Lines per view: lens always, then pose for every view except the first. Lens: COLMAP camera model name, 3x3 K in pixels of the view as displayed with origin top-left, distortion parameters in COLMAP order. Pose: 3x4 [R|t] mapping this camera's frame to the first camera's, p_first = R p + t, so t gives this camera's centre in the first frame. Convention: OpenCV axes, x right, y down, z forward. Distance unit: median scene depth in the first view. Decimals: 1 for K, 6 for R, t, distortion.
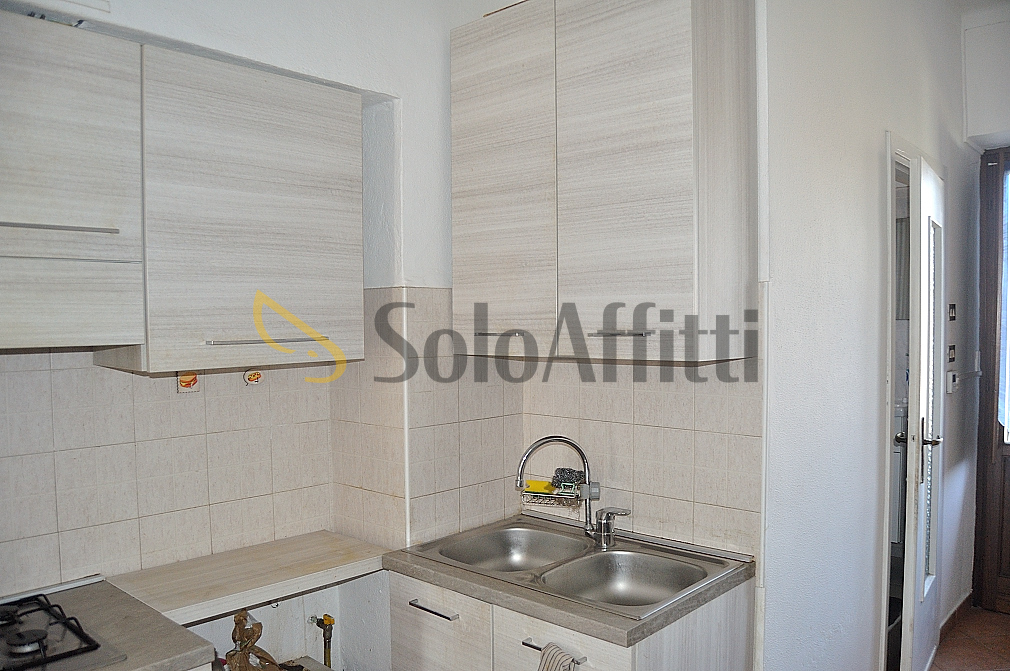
lens RADIAL K [[789.8, 0, 502.9], [0, 789.8, 352.4], [0, 0, 1]] dist [-0.097120, 0.039447]
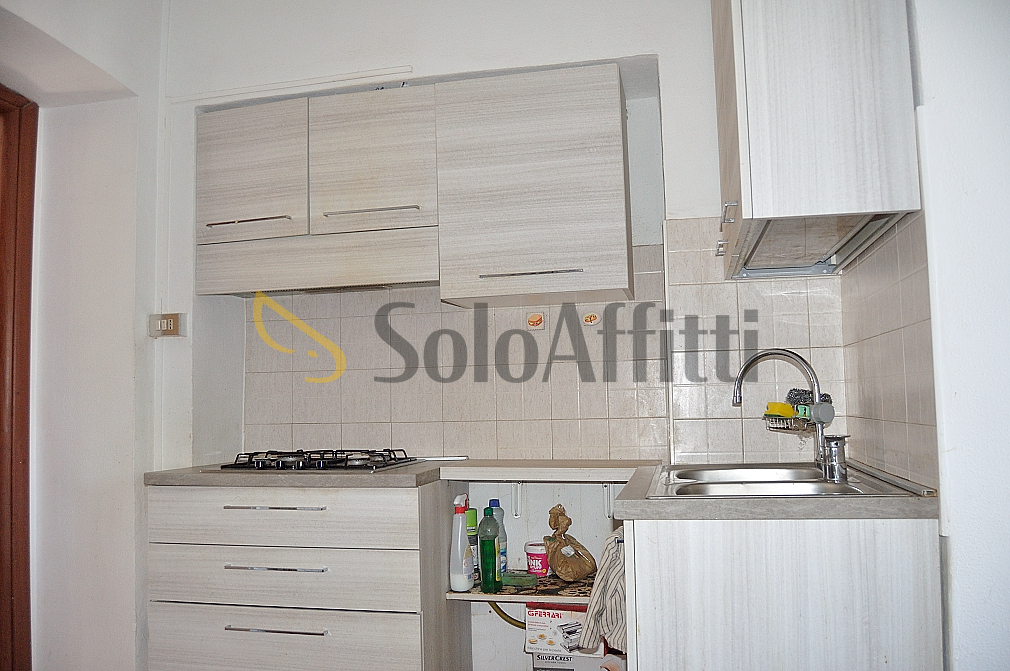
lens RADIAL K [[789.8, 0, 502.9], [0, 789.8, 352.4], [0, 0, 1]] dist [-0.097120, 0.039447]
pose [[0.497472, -0.058185, -0.865526, 0.730383], [-0.019798, 0.996727, -0.078385, 0.198849], [0.867254, 0.056130, 0.494692, 0.307675]]
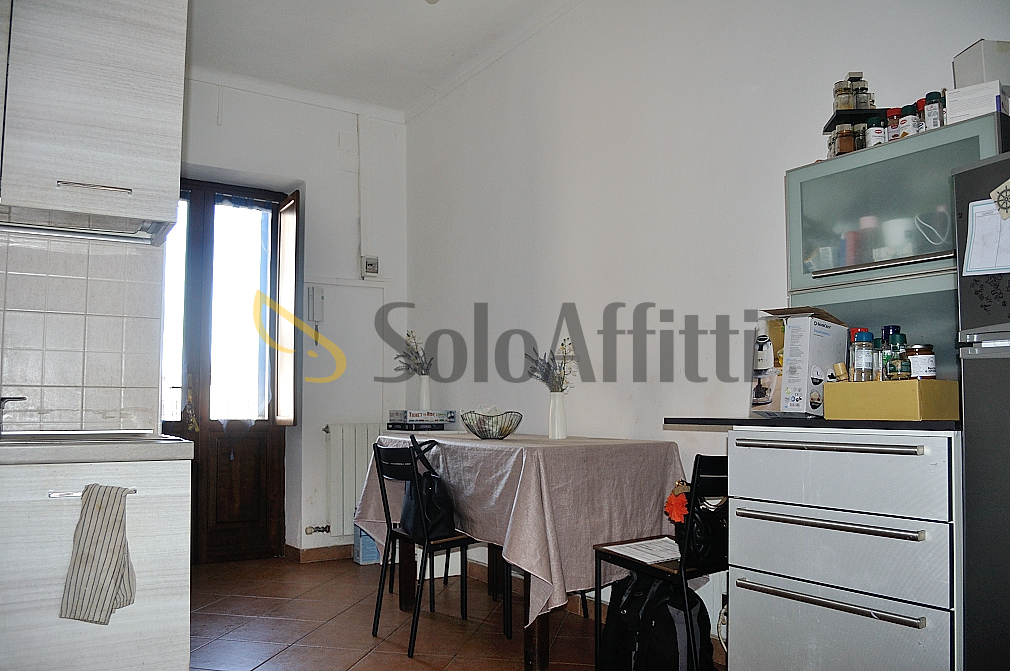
lens RADIAL K [[789.8, 0, 502.9], [0, 789.8, 352.4], [0, 0, 1]] dist [-0.097120, 0.039447]
pose [[0.253900, 0.079750, 0.963937, -0.592246], [0.042788, 0.994693, -0.093565, 0.273780], [-0.966284, 0.065001, 0.249140, 0.248904]]
